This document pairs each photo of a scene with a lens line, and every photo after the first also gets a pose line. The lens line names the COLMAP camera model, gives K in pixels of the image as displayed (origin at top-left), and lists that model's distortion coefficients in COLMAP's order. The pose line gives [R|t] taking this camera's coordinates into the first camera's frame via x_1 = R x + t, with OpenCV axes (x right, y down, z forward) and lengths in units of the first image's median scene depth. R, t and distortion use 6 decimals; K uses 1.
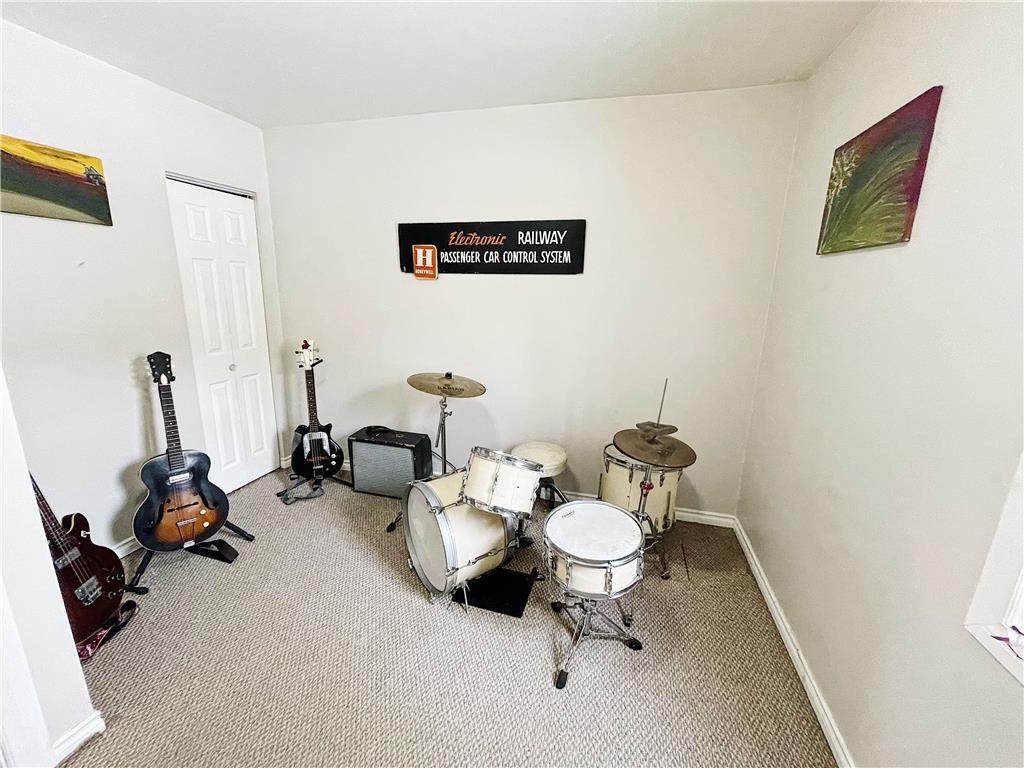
lens RADIAL K [[413.4, 0, 510.2], [0, 413.4, 385.5], [0, 0, 1]] dist [-0.003536, 0.001123]
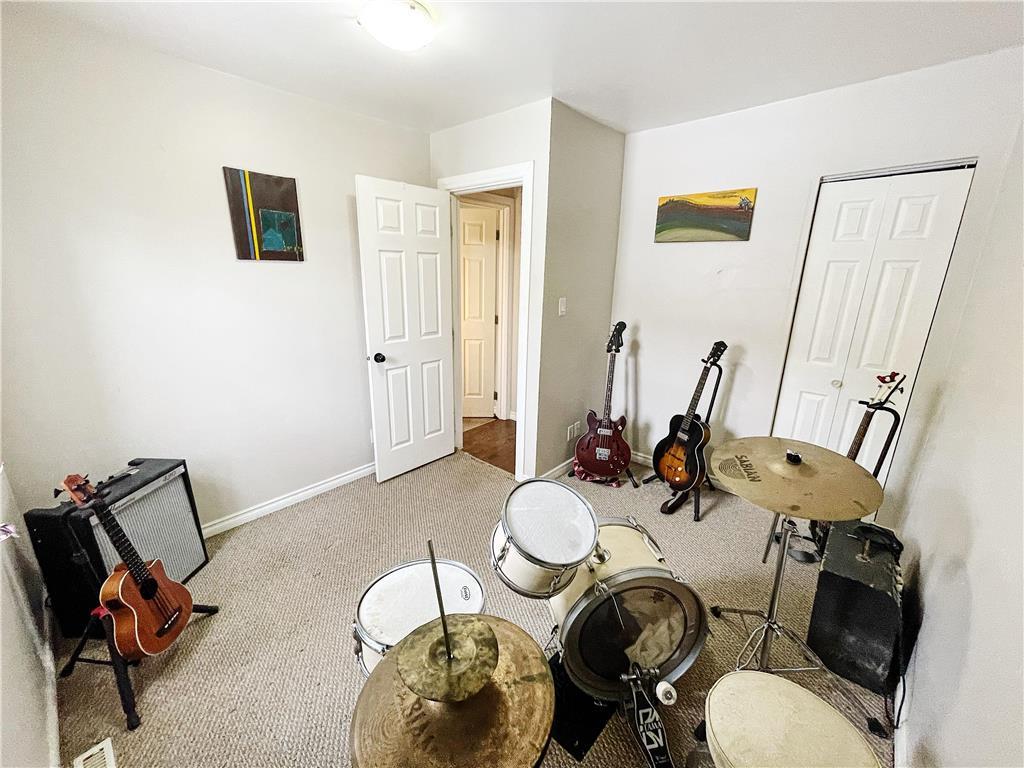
lens RADIAL K [[413.4, 0, 511.4], [0, 413.4, 384.5], [0, 0, 1]] dist [-0.003536, 0.001123]
pose [[-0.445836, 0.214290, -0.869086, 0.565056], [-0.226681, 0.912243, 0.341217, -0.261227], [0.865937, 0.349132, -0.358135, 1.012615]]
